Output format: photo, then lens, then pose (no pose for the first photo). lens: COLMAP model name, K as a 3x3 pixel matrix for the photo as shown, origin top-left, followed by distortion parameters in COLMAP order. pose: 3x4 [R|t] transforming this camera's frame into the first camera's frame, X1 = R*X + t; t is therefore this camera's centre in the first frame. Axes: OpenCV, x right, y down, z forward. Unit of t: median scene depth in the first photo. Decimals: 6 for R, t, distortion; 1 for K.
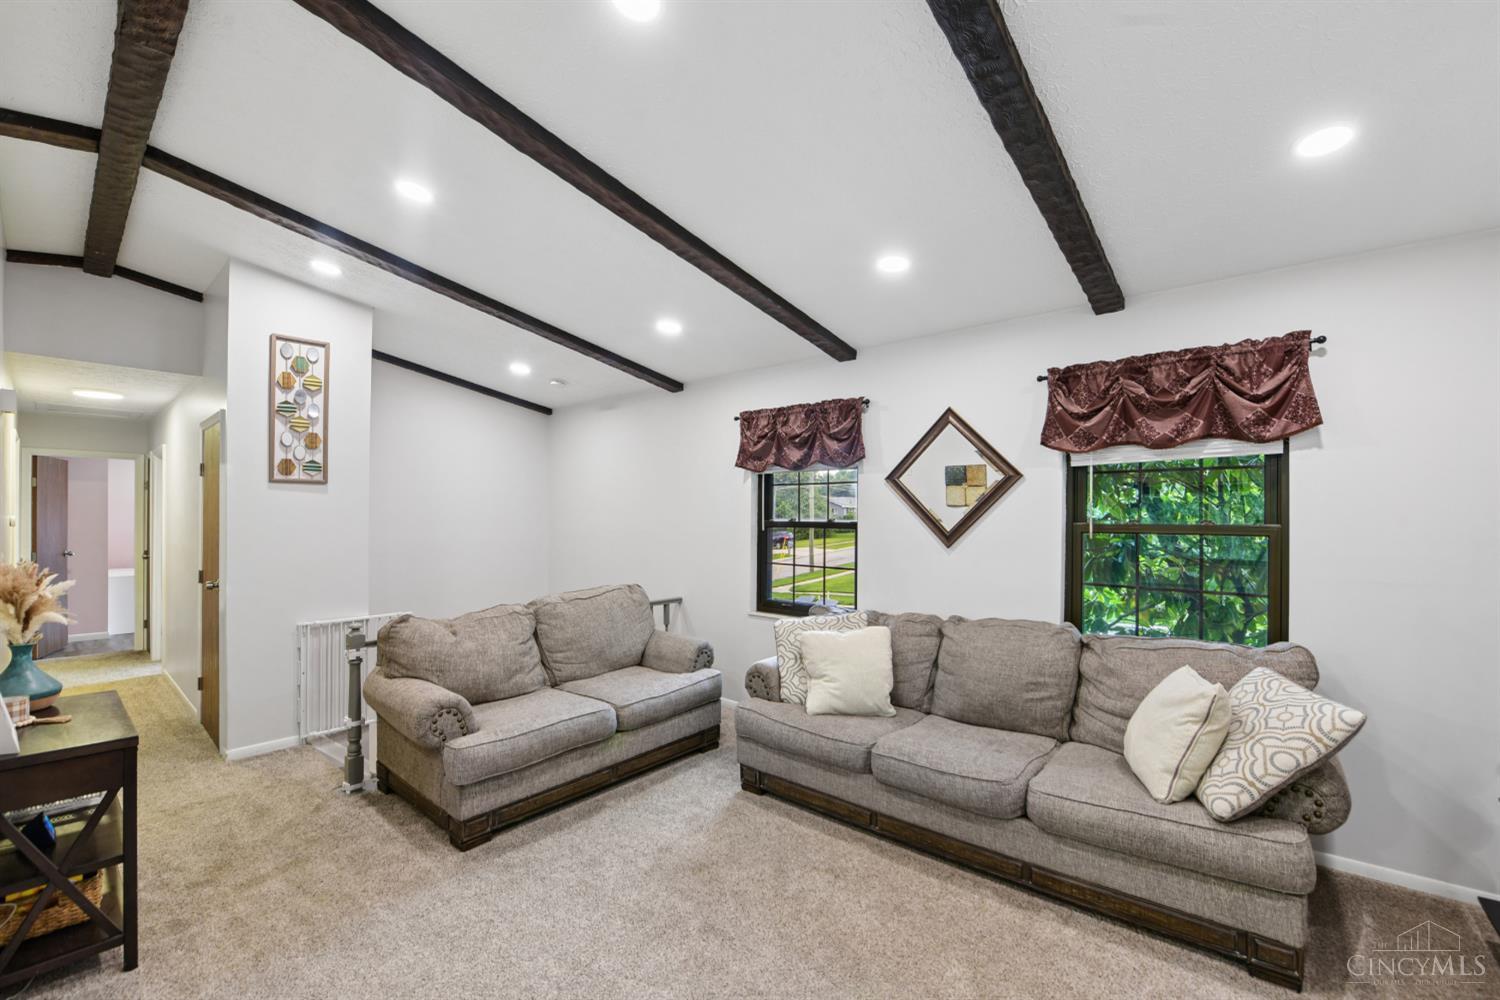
lens RADIAL K [[617.4, 0, 750.0], [0, 617.4, 510.1], [0, 0, 1]] dist [-0.013478, -0.001584]
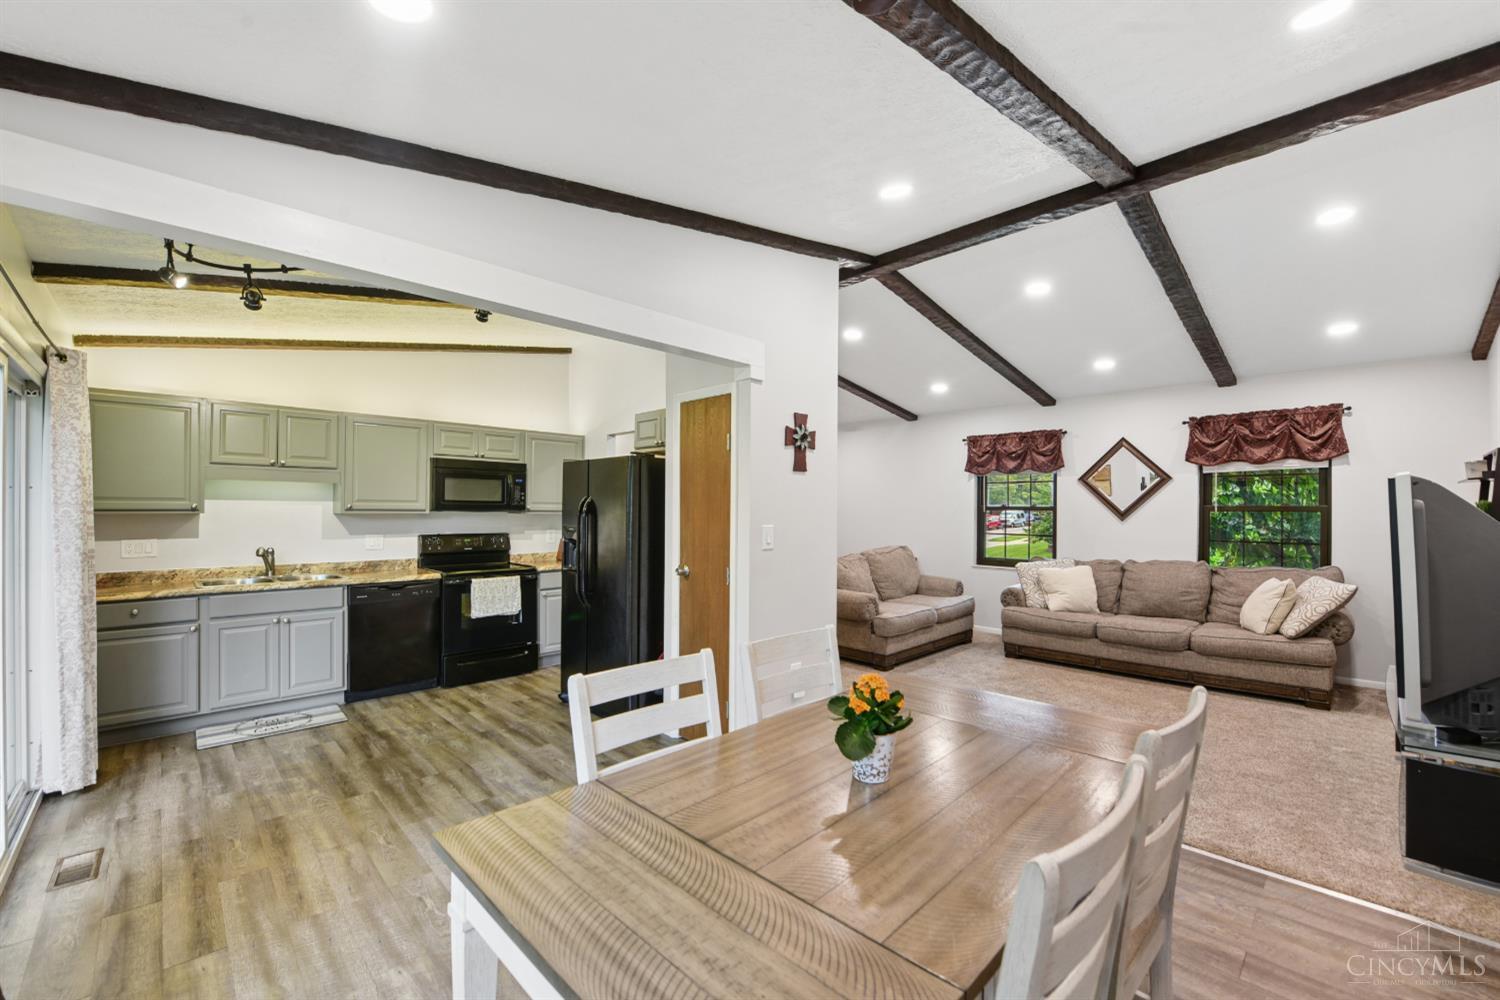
lens RADIAL K [[617.4, 0, 748.1], [0, 617.4, 504.2], [0, 0, 1]] dist [-0.013478, -0.001584]
pose [[0.996301, -0.000973, -0.085927, -0.639069], [0.001291, 0.999993, 0.003643, 0.009334], [0.085923, -0.003741, 0.996295, -0.876769]]
